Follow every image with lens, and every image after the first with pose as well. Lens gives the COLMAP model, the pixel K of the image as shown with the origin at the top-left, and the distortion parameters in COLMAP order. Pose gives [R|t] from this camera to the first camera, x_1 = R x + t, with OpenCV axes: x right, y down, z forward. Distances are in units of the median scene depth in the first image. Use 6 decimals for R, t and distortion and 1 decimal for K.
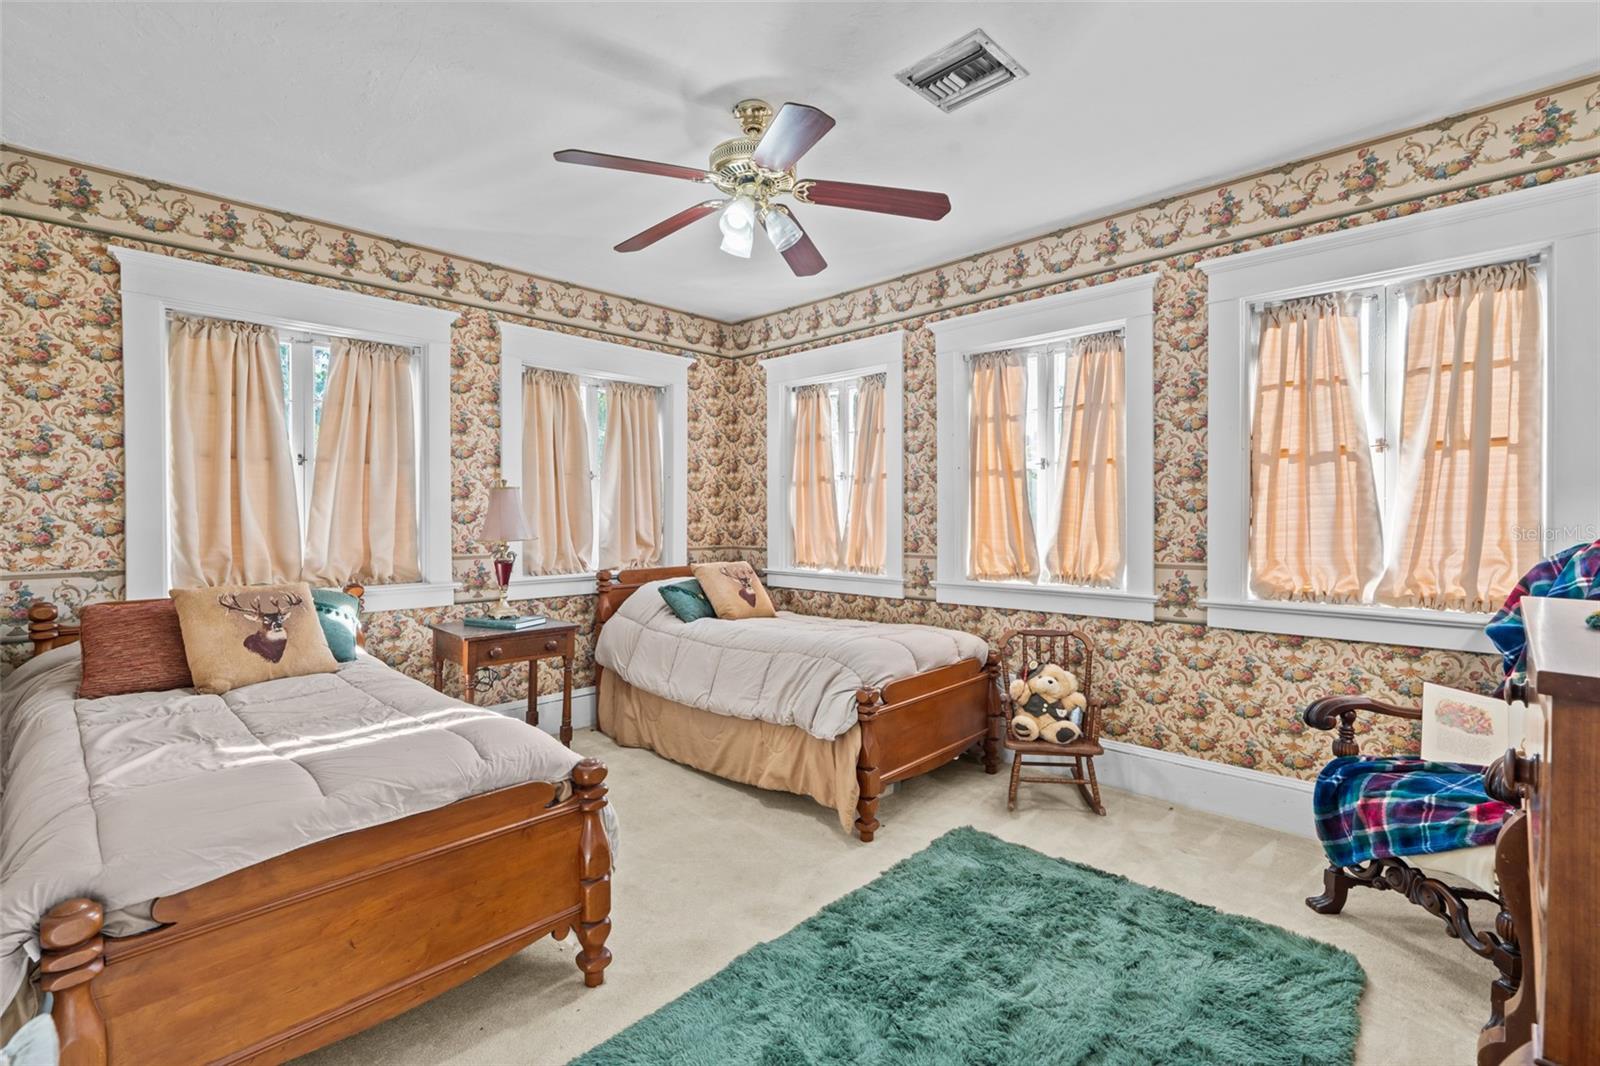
lens RADIAL K [[719.9, 0, 791.5], [0, 719.9, 532.6], [0, 0, 1]] dist [-0.002033, 0.000237]
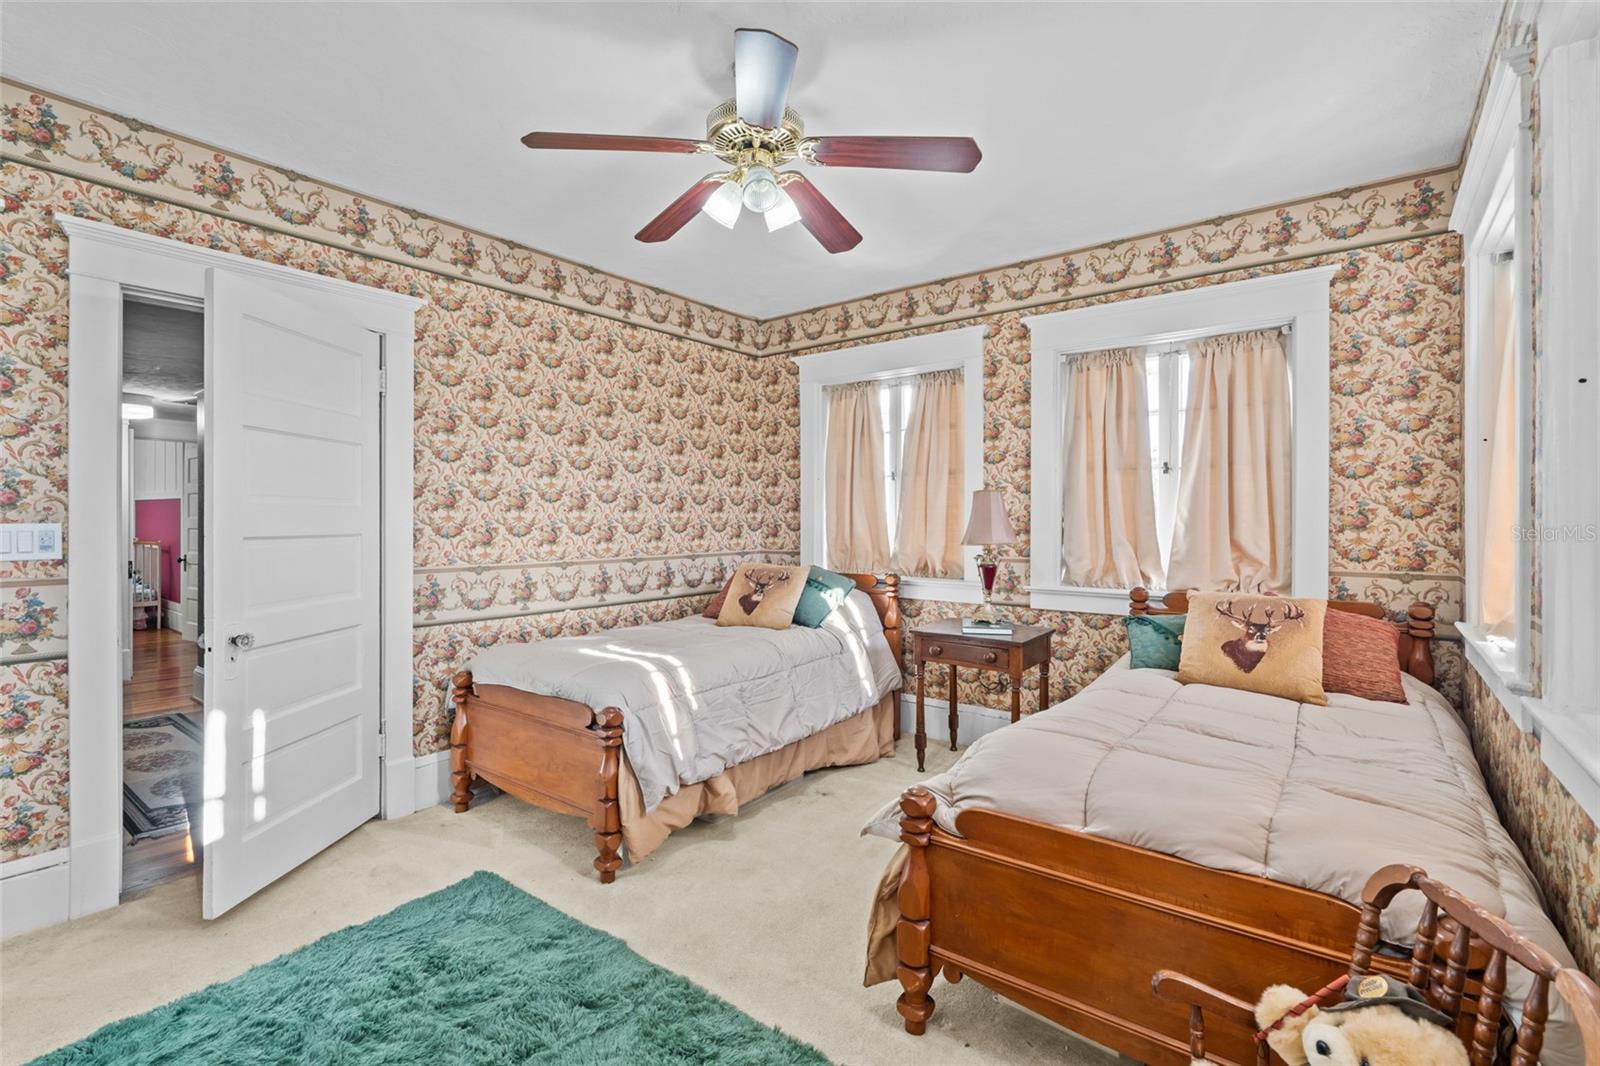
lens RADIAL K [[719.9, 0, 791.5], [0, 719.9, 532.6], [0, 0, 1]] dist [-0.002033, 0.000237]
pose [[0.117883, 0.008807, -0.992988, 0.519981], [-0.032006, 0.999475, 0.005065, 0.000081], [0.992512, 0.031185, 0.118103, 0.582241]]
